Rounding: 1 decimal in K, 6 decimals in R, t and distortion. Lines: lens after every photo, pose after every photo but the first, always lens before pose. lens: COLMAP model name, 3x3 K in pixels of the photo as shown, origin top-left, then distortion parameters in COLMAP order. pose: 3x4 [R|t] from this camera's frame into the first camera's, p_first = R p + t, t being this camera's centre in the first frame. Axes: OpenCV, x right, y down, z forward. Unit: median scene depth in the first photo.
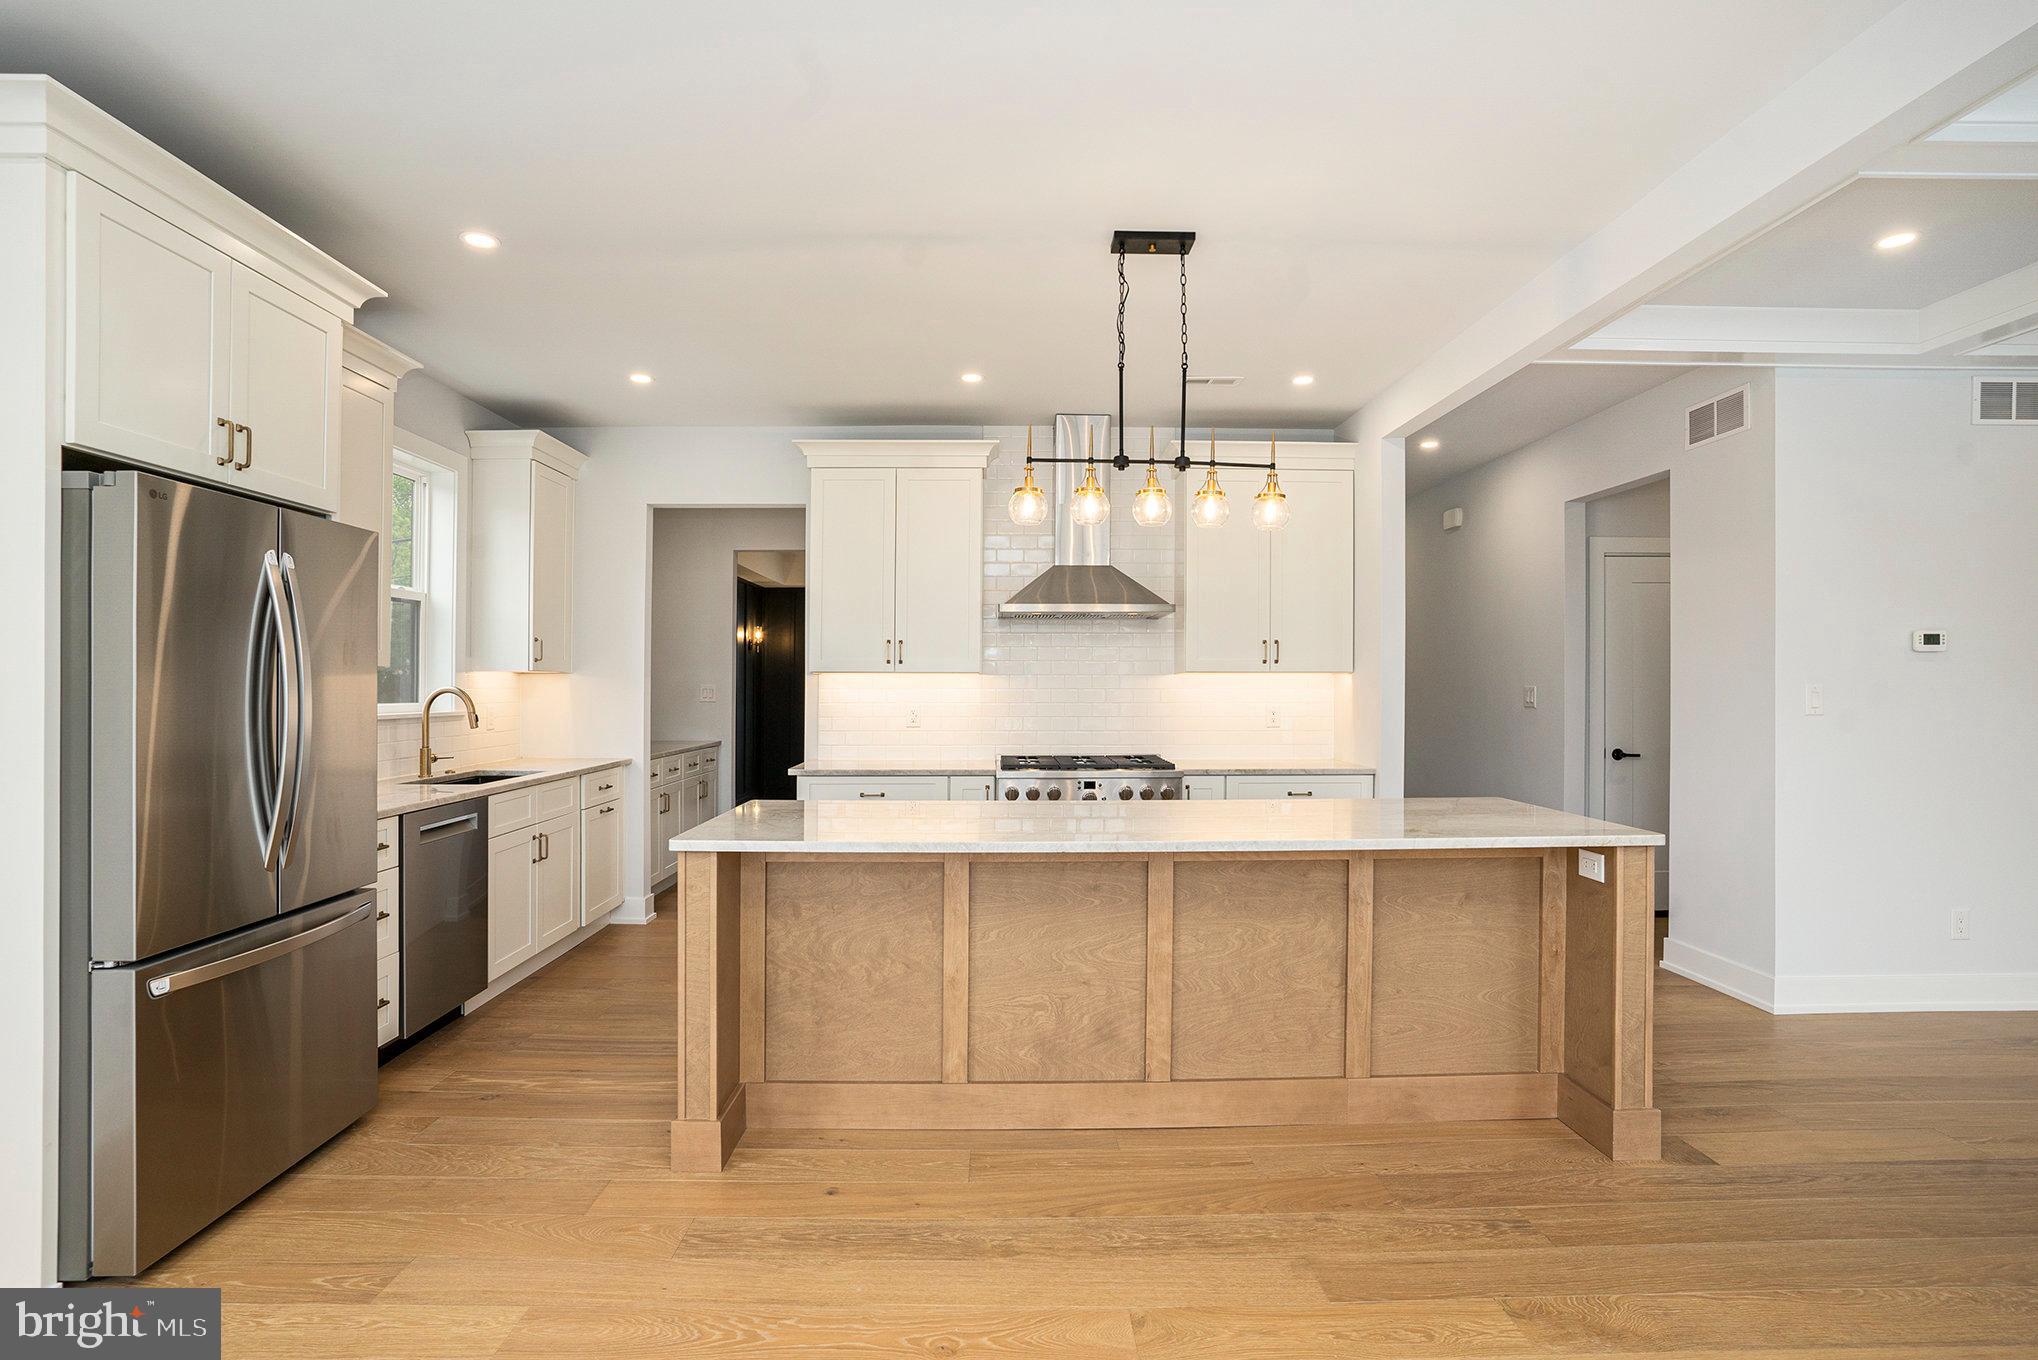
lens RADIAL K [[1014.6, 0, 1015.0], [0, 1014.6, 683.7], [0, 0, 1]] dist [-0.074858, 0.038144]
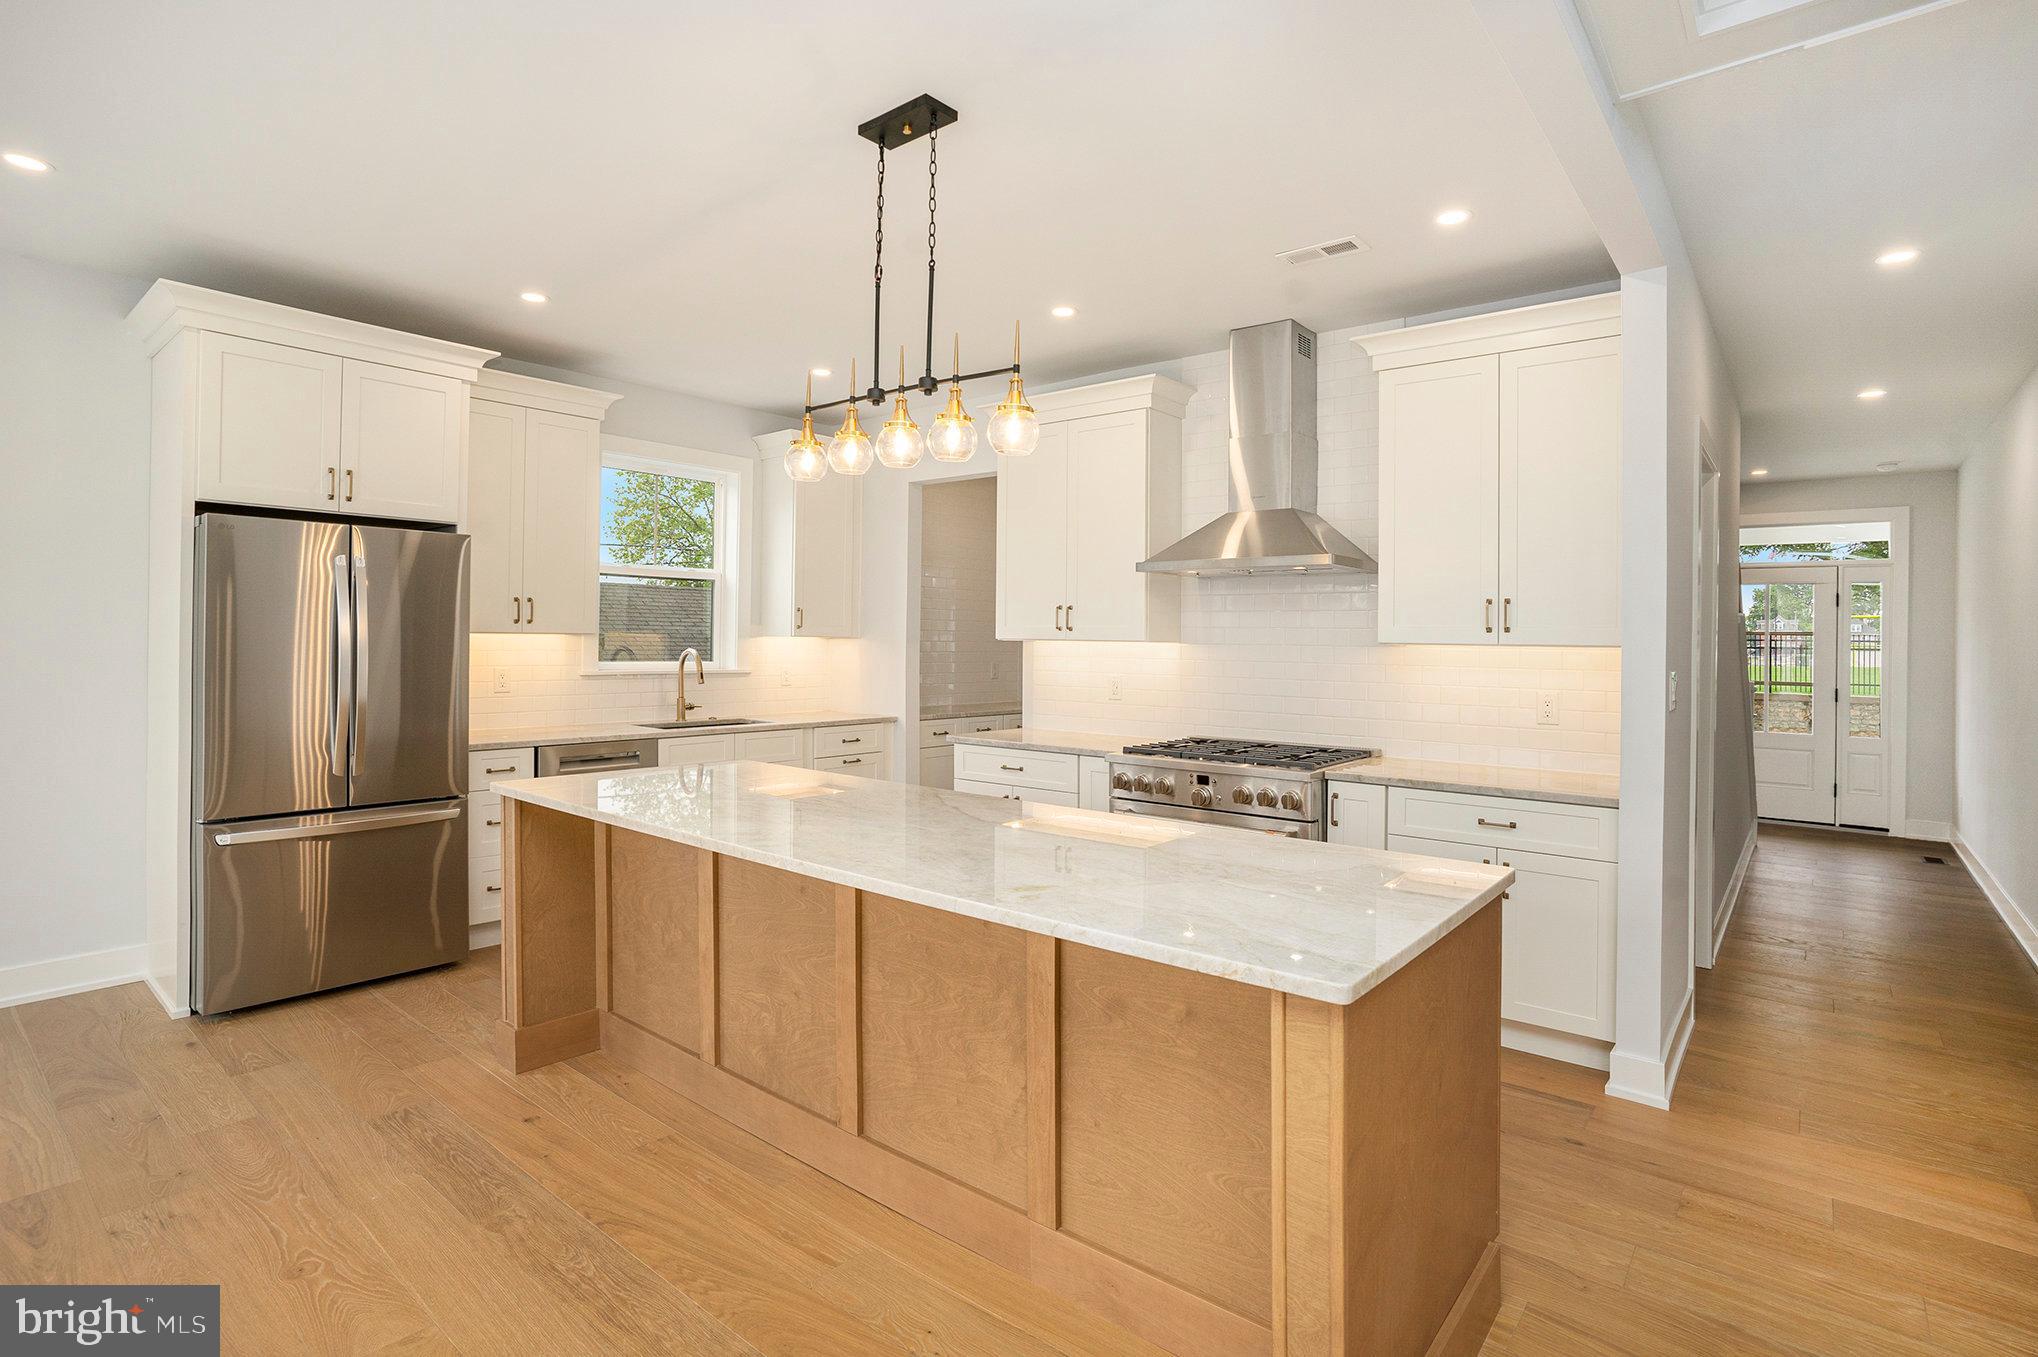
lens RADIAL K [[993.9, 0, 1005.8], [0, 993.9, 667.1], [0, 0, 1]] dist [-0.065927, 0.034341]
pose [[0.753738, 0.025296, -0.656688, 0.769256], [-0.011807, 0.999619, 0.024953, -0.015227], [0.657069, -0.011054, 0.753749, 0.468818]]
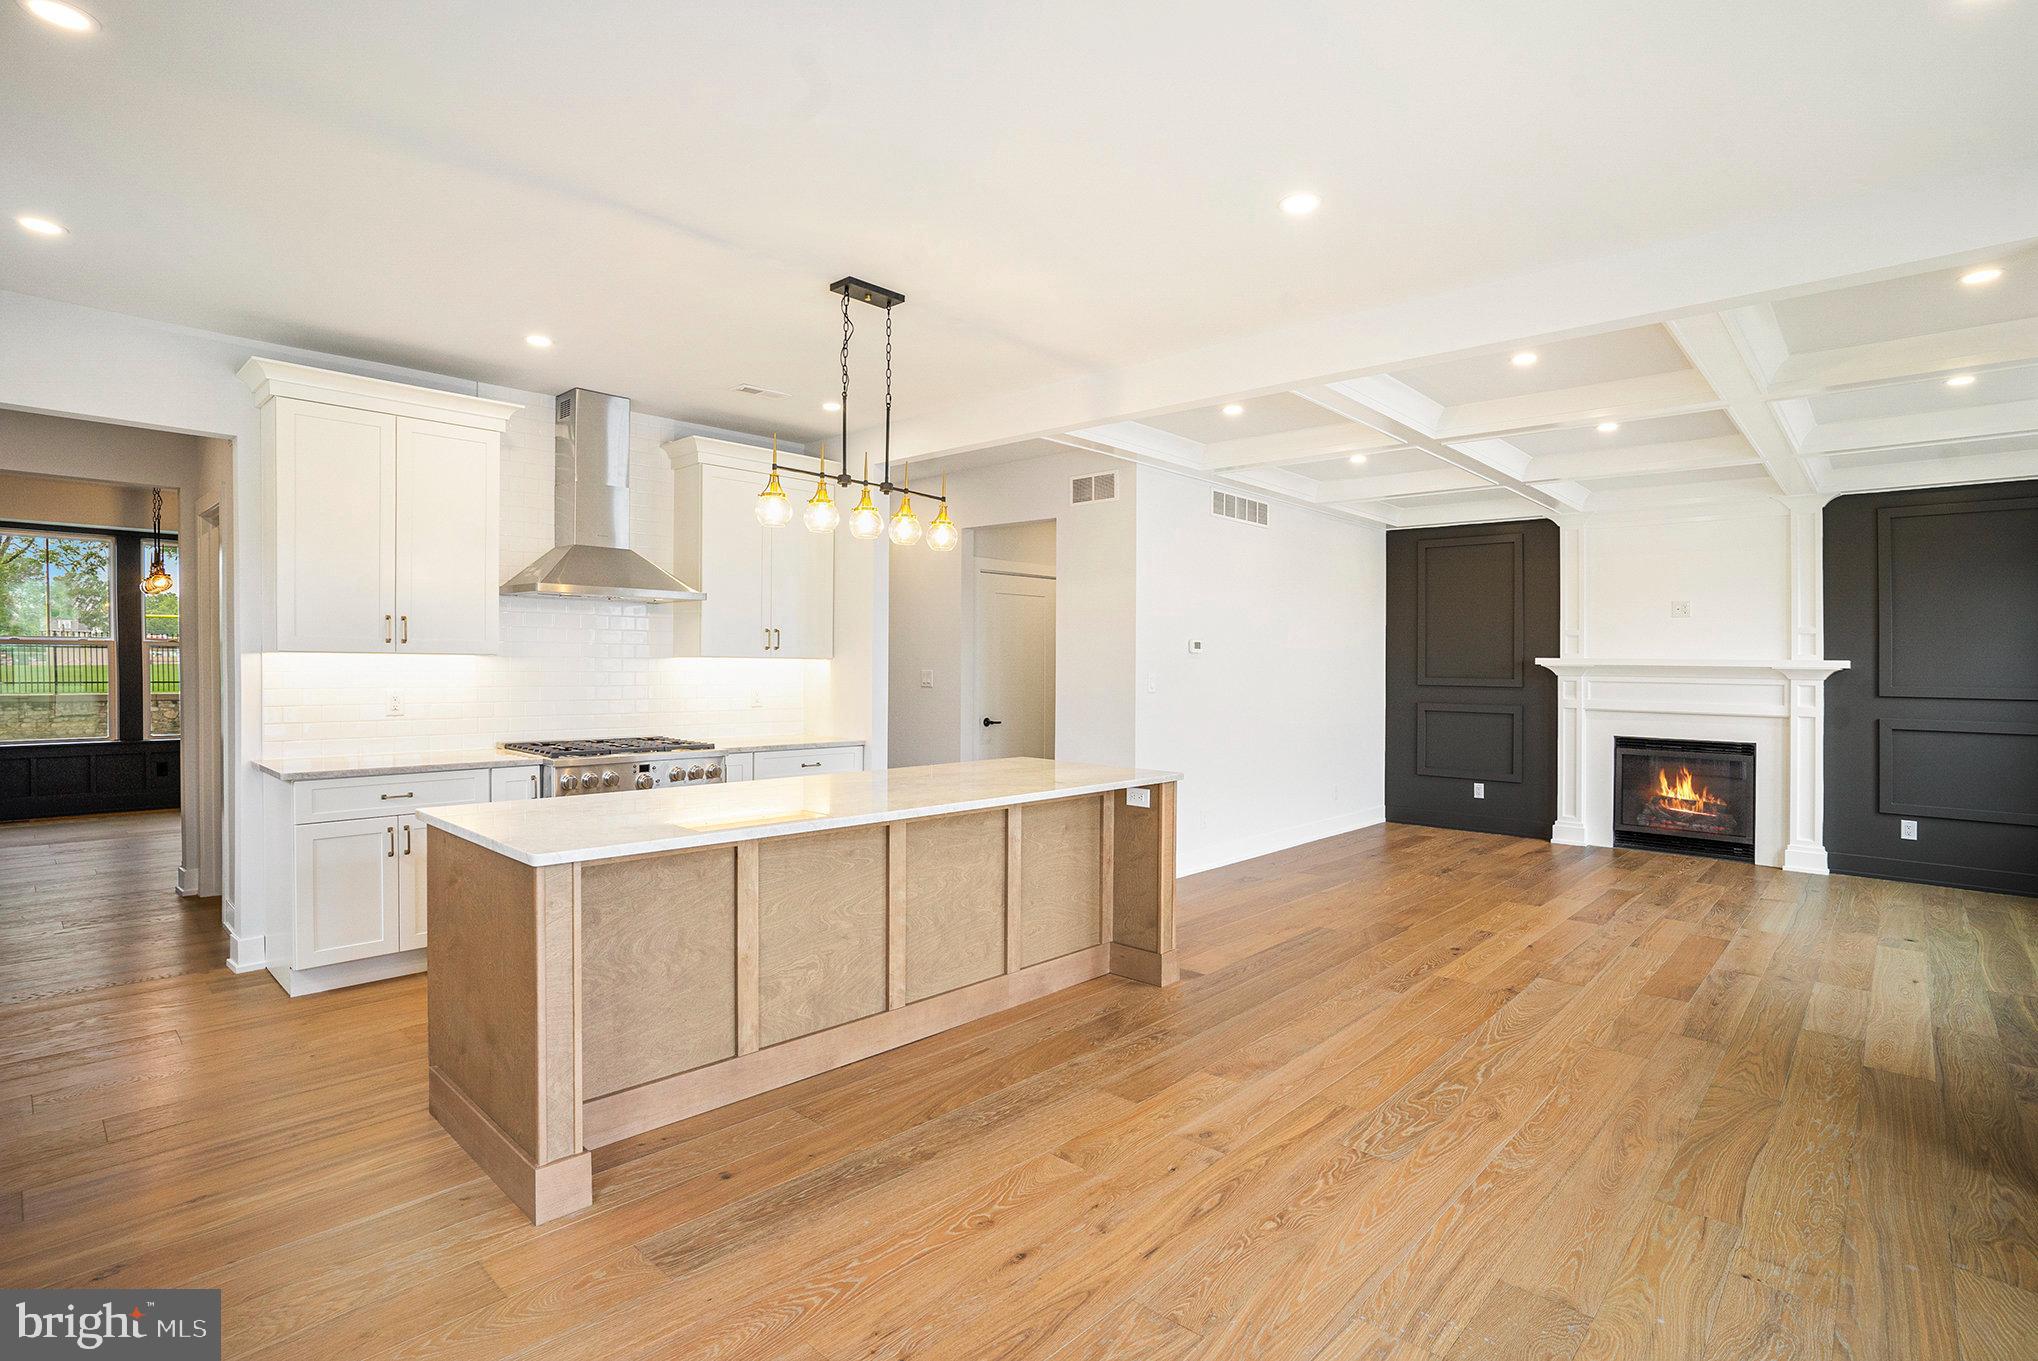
lens RADIAL K [[993.9, 0, 1005.8], [0, 993.9, 669.1], [0, 0, 1]] dist [-0.065927, 0.034341]
pose [[0.704471, 0.004224, 0.709720, -0.596241], [-0.012980, 0.999892, 0.006934, -0.017246], [-0.709614, -0.014097, 0.704450, 0.085516]]
